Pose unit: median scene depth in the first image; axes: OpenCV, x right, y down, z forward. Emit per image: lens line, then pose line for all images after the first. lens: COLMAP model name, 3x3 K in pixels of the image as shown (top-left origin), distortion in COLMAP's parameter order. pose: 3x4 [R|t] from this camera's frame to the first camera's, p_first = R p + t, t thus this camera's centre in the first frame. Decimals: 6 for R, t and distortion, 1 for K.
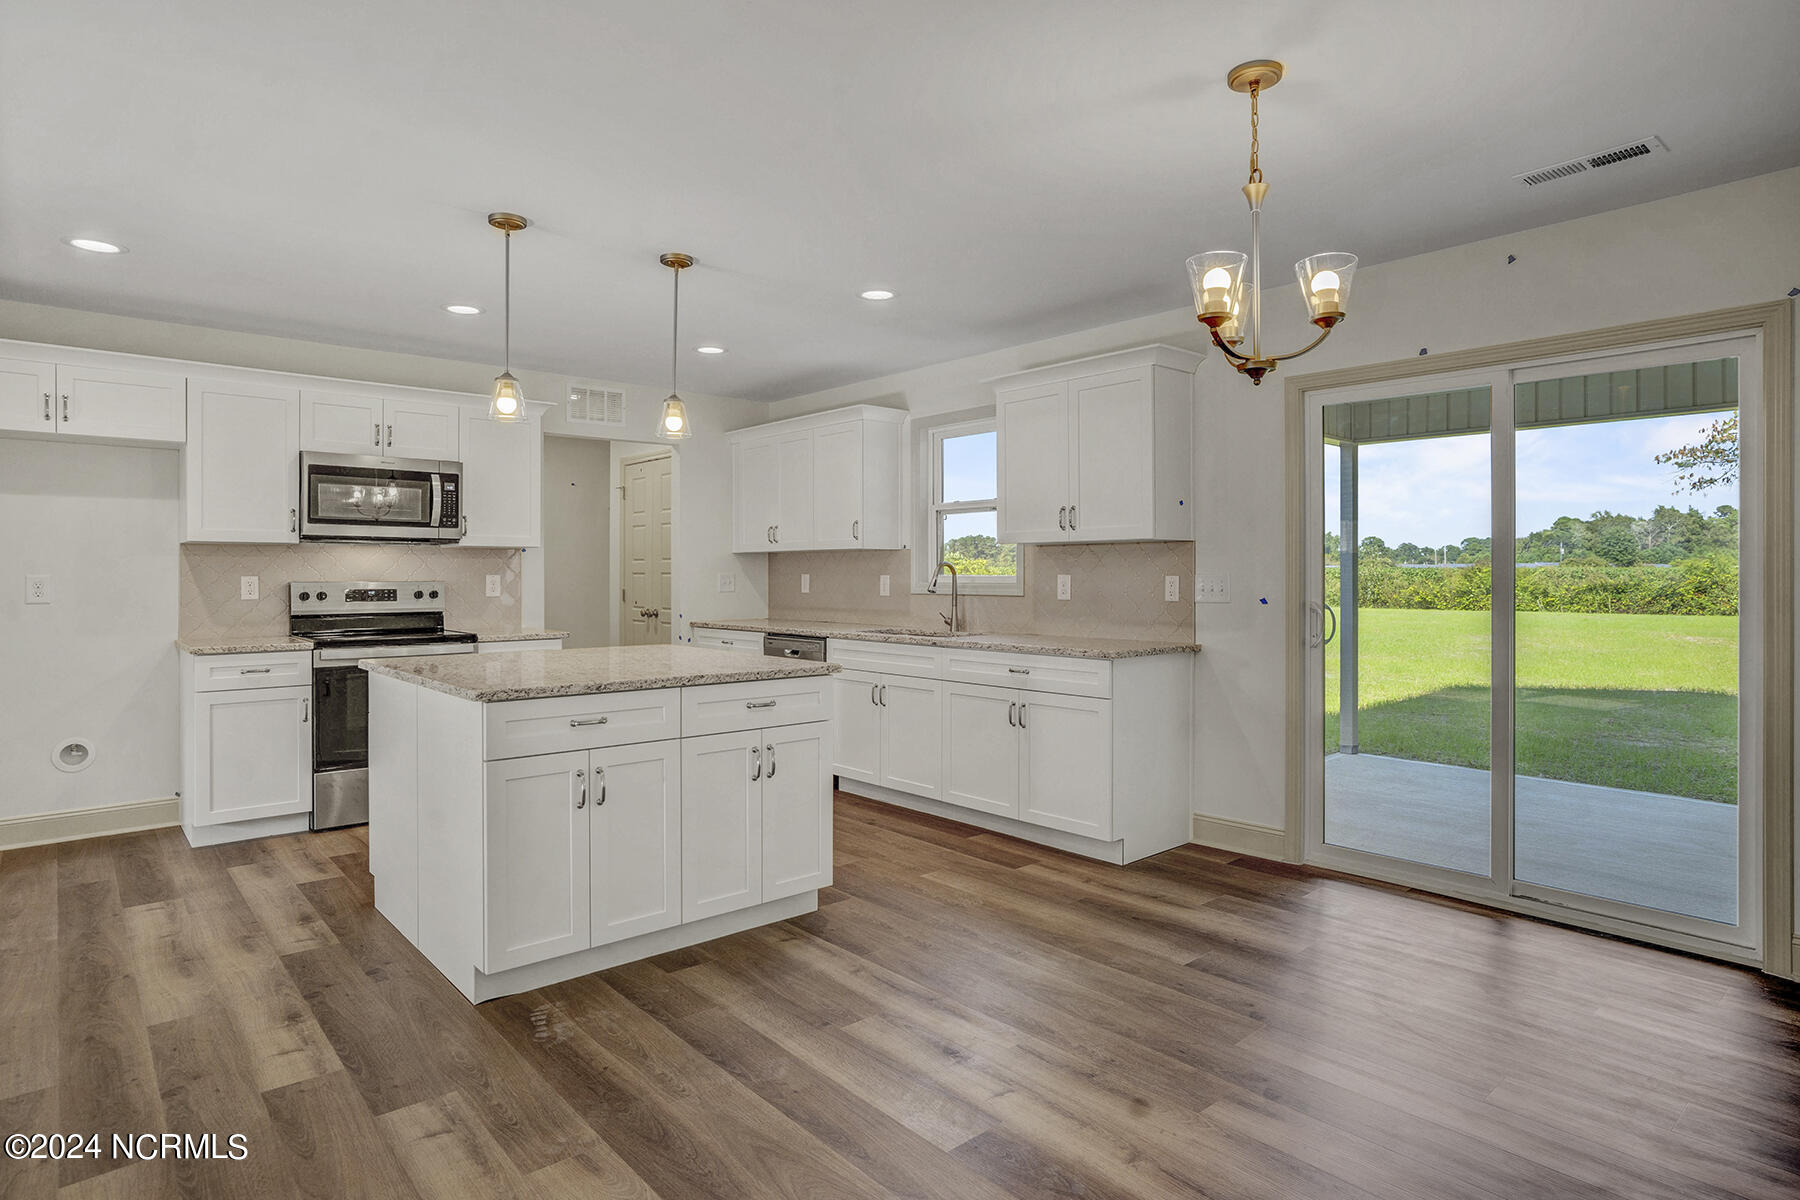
lens RADIAL K [[993.3, 0, 889.0], [0, 993.3, 574.1], [0, 0, 1]] dist [-0.026209, 0.016460]
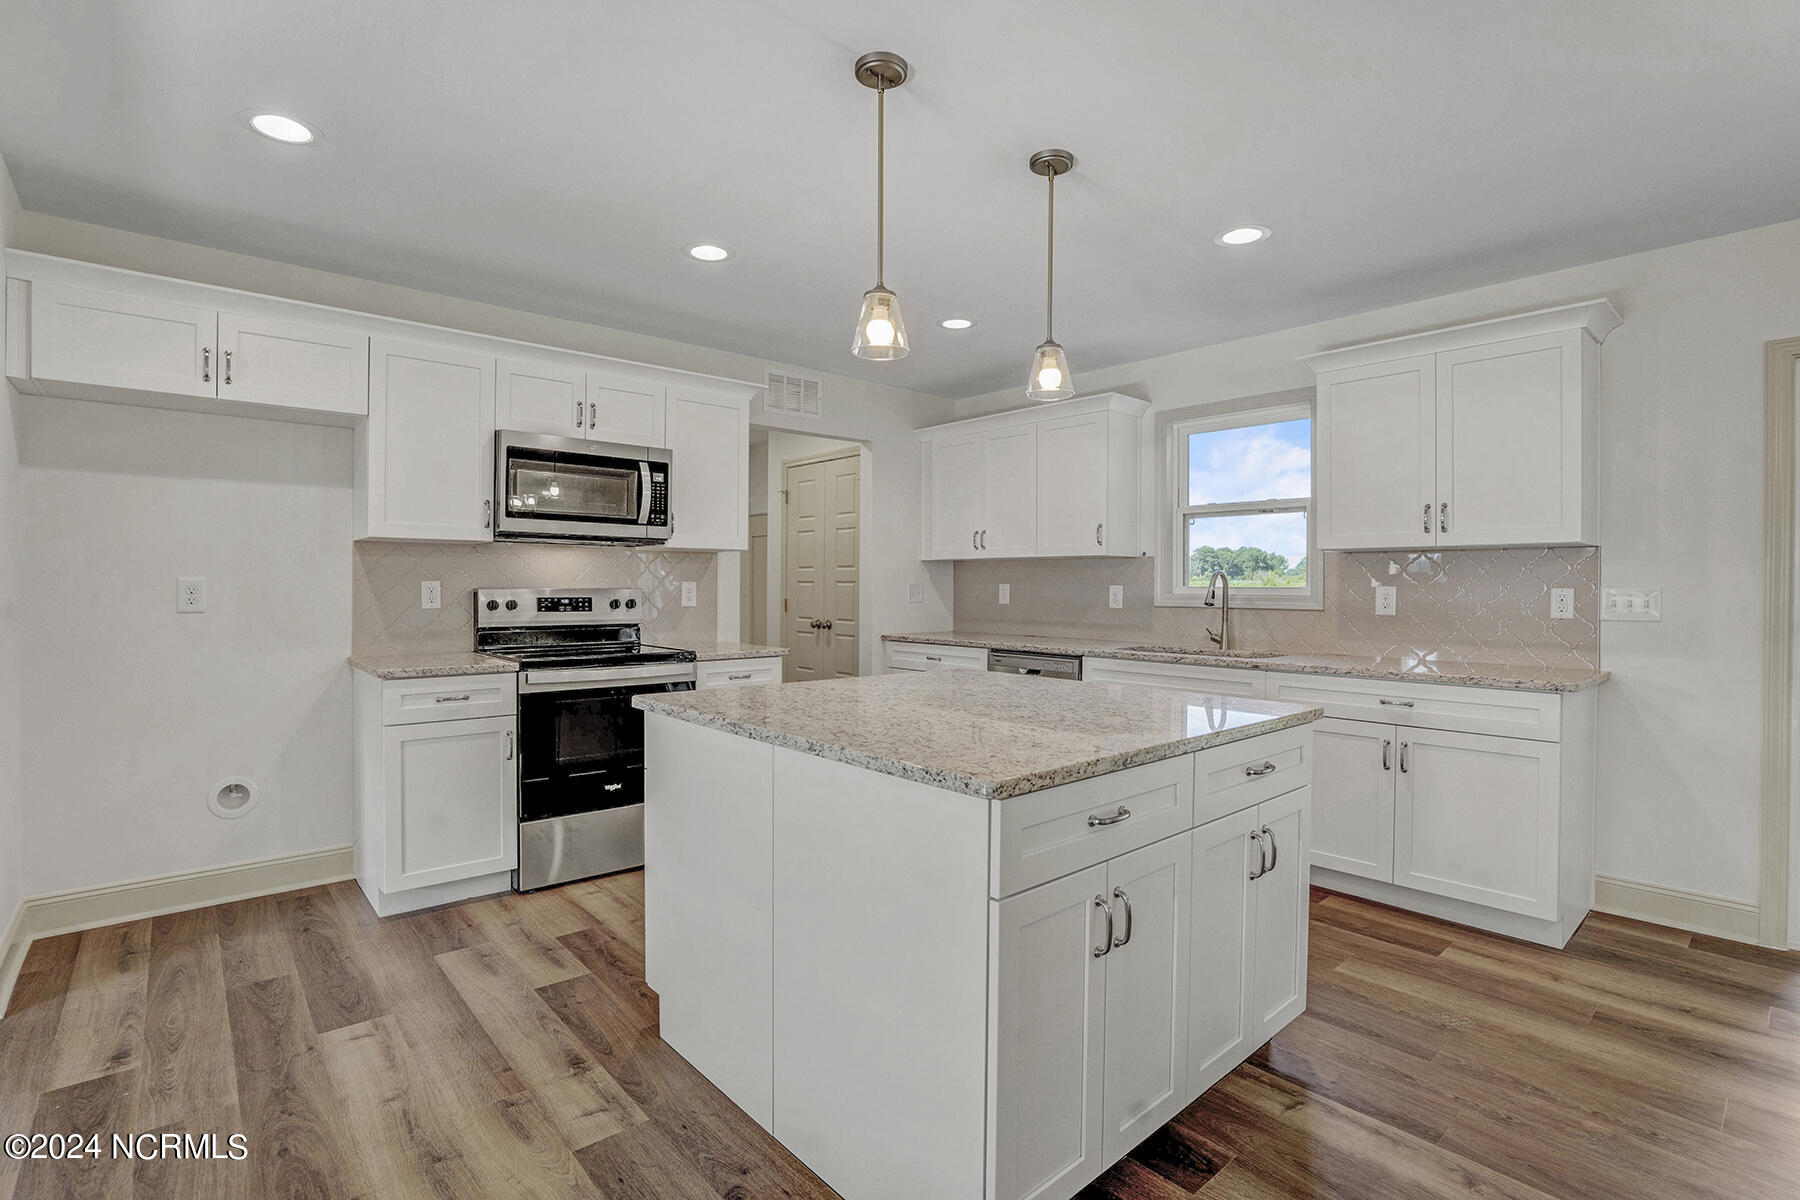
lens RADIAL K [[853.5, 0, 886.6], [0, 853.5, 589.4], [0, 0, 1]] dist [-0.048479, 0.014638]
pose [[0.999971, 0.006896, 0.003288, -0.305890], [-0.006910, 0.999968, 0.004129, 0.004357], [-0.003260, -0.004151, 0.999986, 0.325581]]
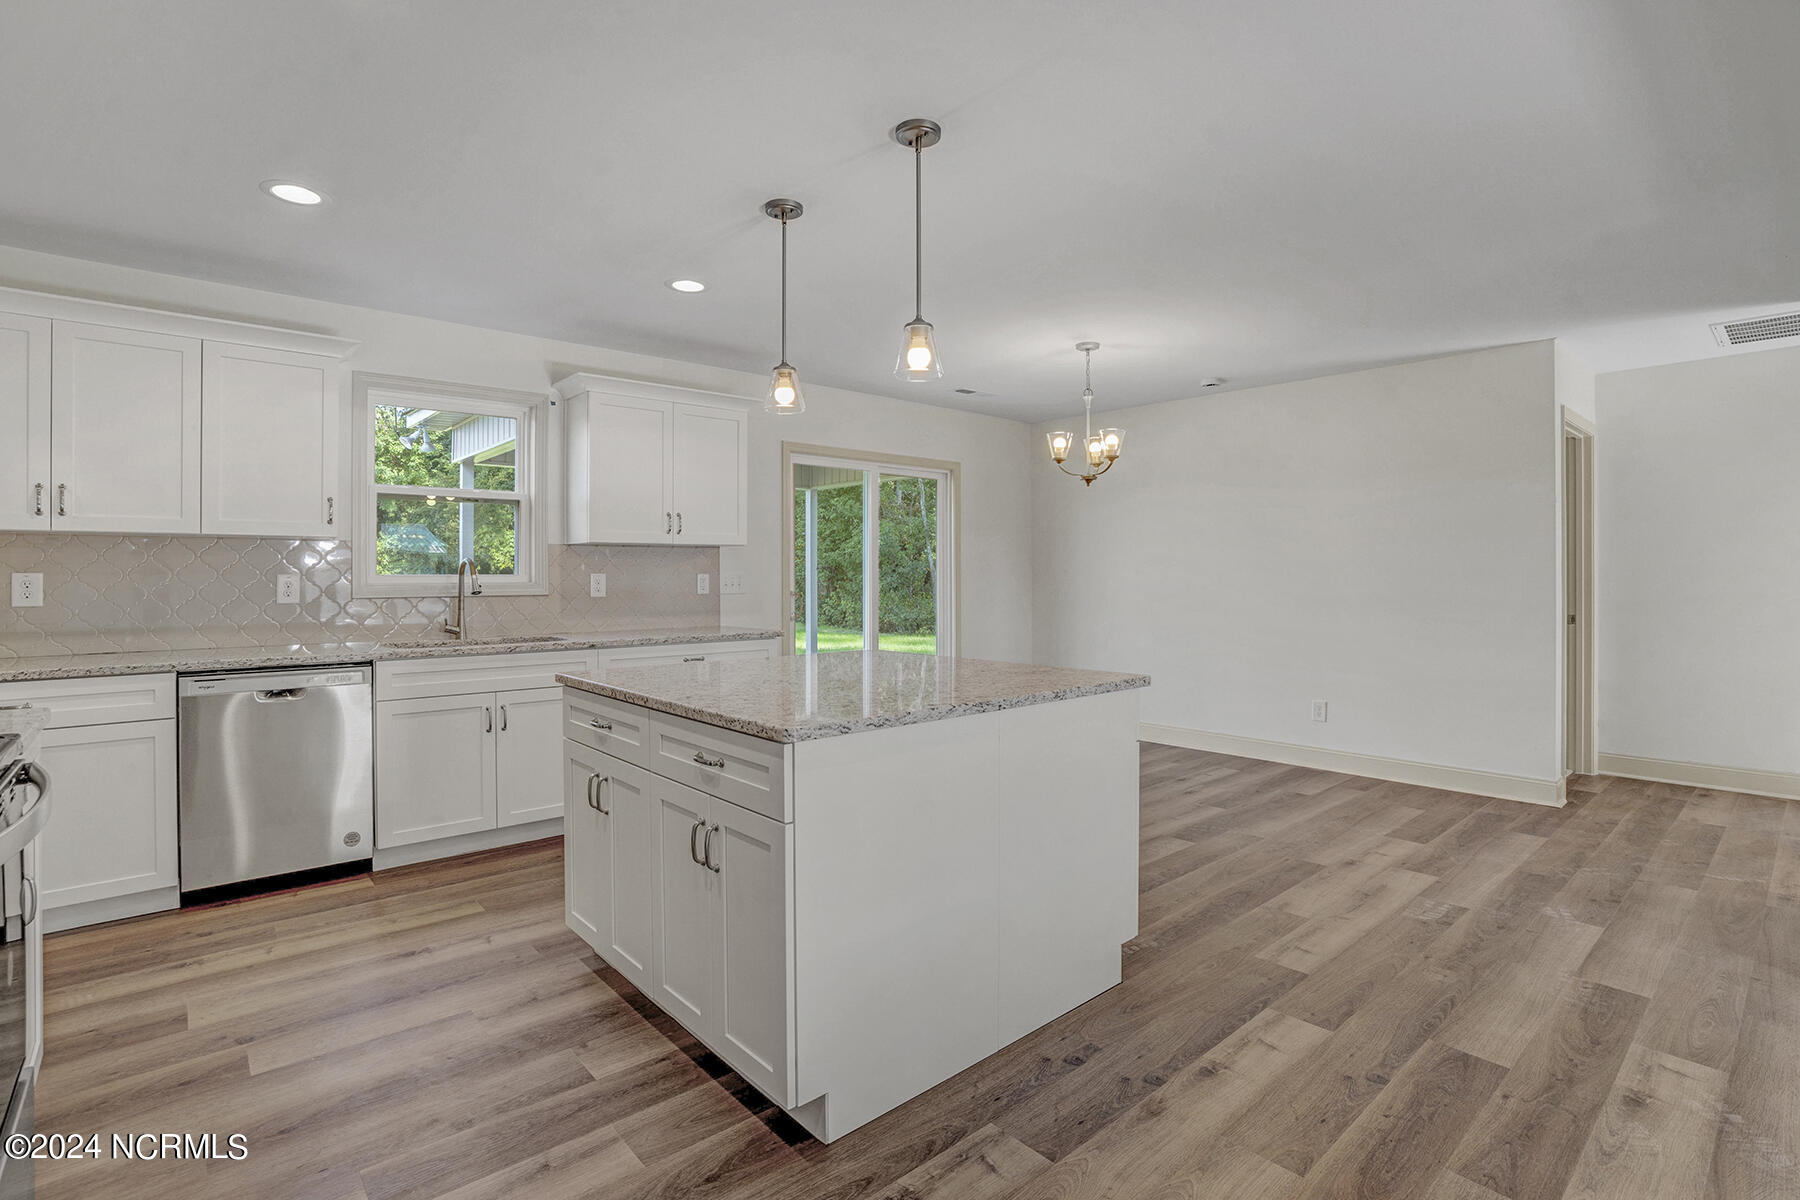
lens RADIAL K [[853.5, 0, 897.6], [0, 853.5, 576.0], [0, 0, 1]] dist [-0.048479, 0.014638]
pose [[-0.016897, 0.001459, 0.999856, -0.861301], [0.001149, 0.999998, -0.001440, 0.006113], [-0.999857, 0.001124, -0.016899, 0.824312]]
